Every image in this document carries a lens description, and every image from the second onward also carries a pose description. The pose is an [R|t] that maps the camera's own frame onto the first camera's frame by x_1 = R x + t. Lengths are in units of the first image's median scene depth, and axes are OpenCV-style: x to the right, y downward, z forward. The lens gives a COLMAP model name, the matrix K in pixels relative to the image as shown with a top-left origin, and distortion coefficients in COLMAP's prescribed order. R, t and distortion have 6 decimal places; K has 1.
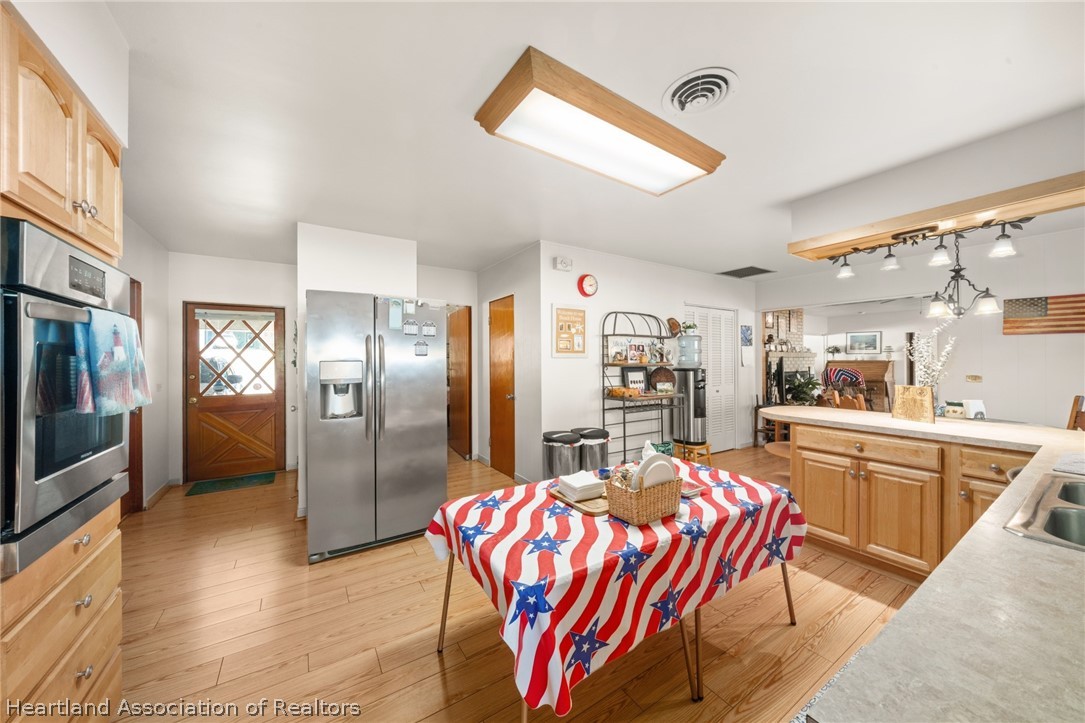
lens RADIAL K [[368.4, 0, 535.6], [0, 368.4, 360.3], [0, 0, 1]] dist [-0.019283, -0.000014]
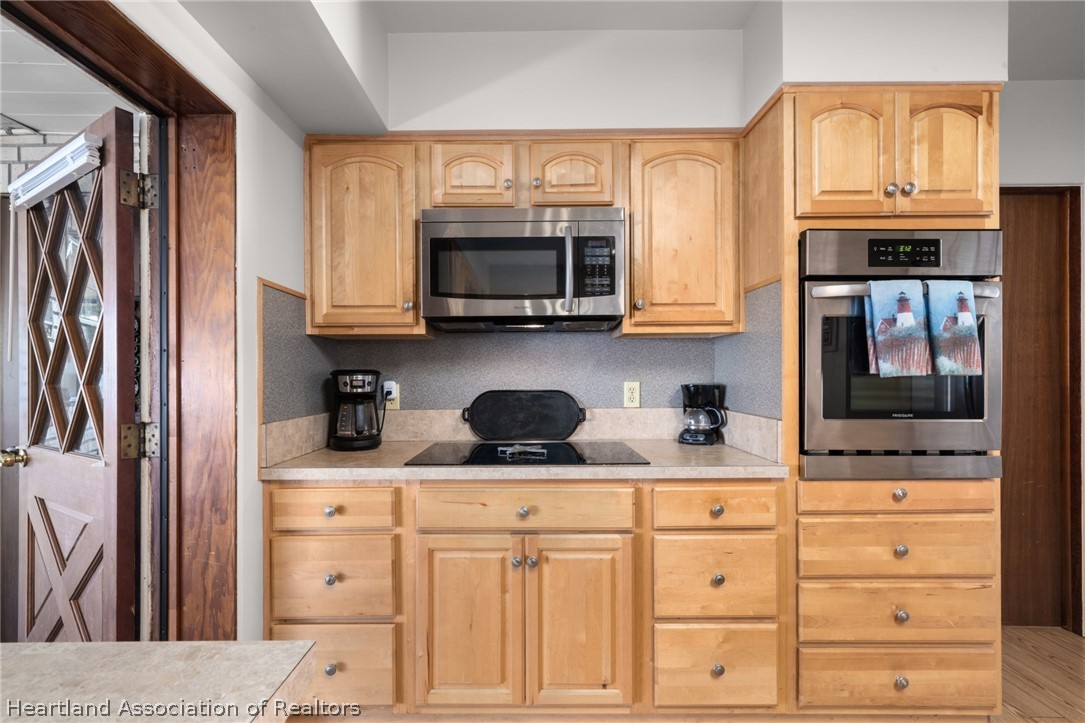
lens RADIAL K [[481.0, 0, 524.7], [0, 481.0, 375.0], [0, 0, 1]] dist [0.000325, 0.000136]
pose [[-0.541590, 0.007547, -0.840609, 0.268147], [0.004450, 0.999971, 0.006111, 0.056893], [0.840631, -0.000431, -0.541608, 0.368809]]
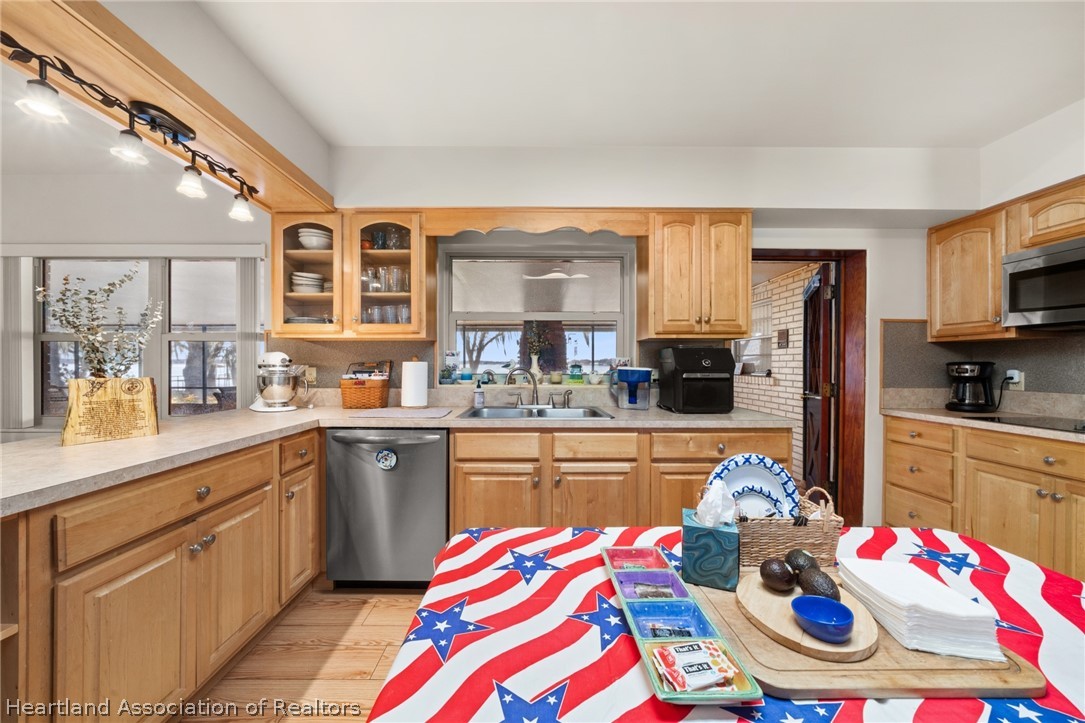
lens RADIAL K [[375.6, 0, 533.0], [0, 375.6, 363.7], [0, 0, 1]] dist [-0.007485, -0.000042]
pose [[-0.848350, 0.002419, 0.529430, 0.195491], [0.002738, 0.999996, -0.000183, 0.053097], [-0.529429, 0.001294, -0.848354, 1.186100]]
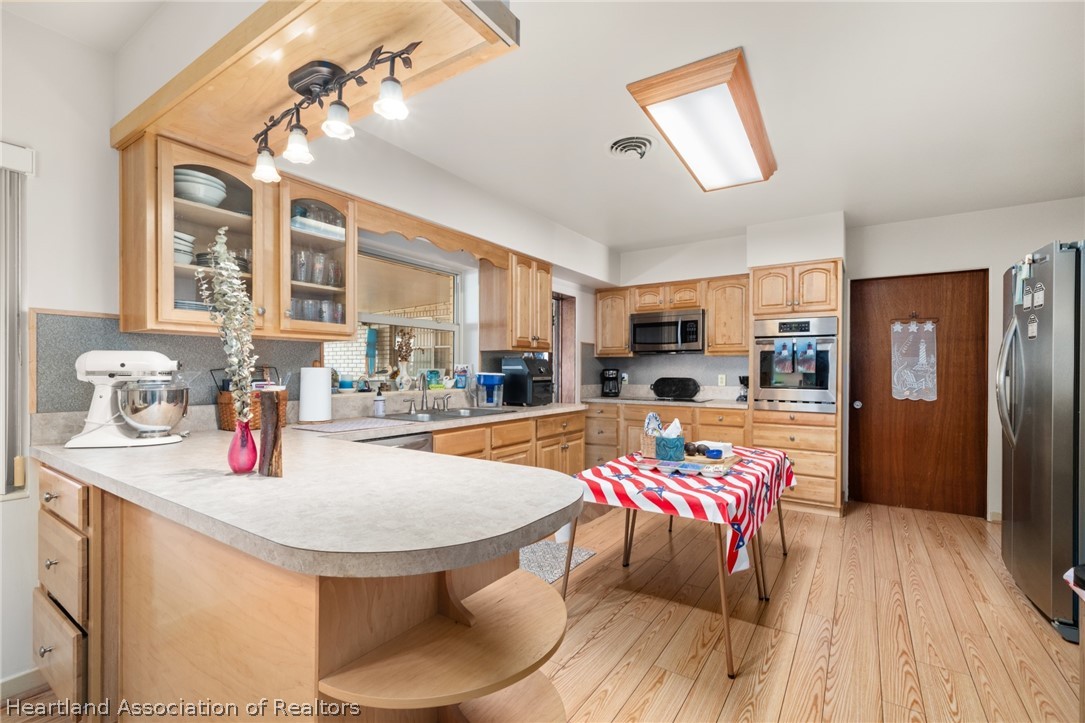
lens RADIAL K [[482.3, 0, 542.5], [0, 482.3, 361.5], [0, 0, 1]] dist [-0.000268, -0.000047]
pose [[-0.910712, -0.006627, -0.412988, 1.018334], [-0.001000, 0.999904, -0.013841, 0.047798], [0.413040, -0.012193, -0.910631, 1.708204]]
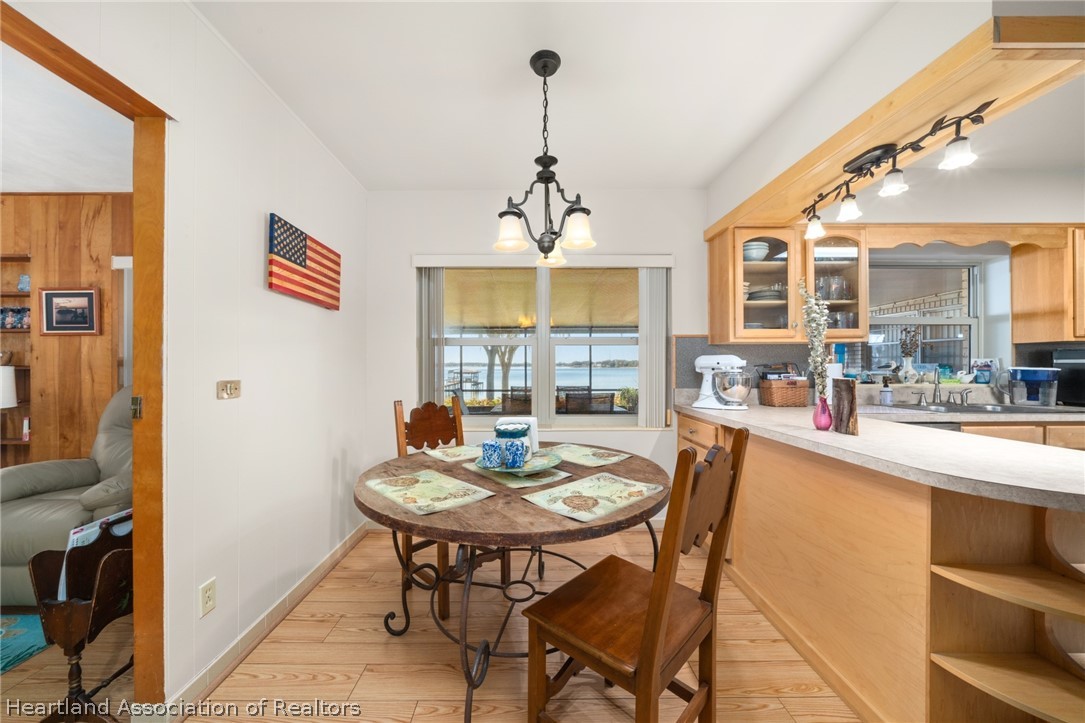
lens RADIAL K [[386.0, 0, 541.7], [0, 386.0, 363.9], [0, 0, 1]] dist [-0.000186, -0.000065]
pose [[-0.855382, 0.008947, 0.517921, 1.174376], [0.007751, 0.999960, -0.004473, 0.046477], [-0.517940, 0.000188, -0.855417, 1.928566]]
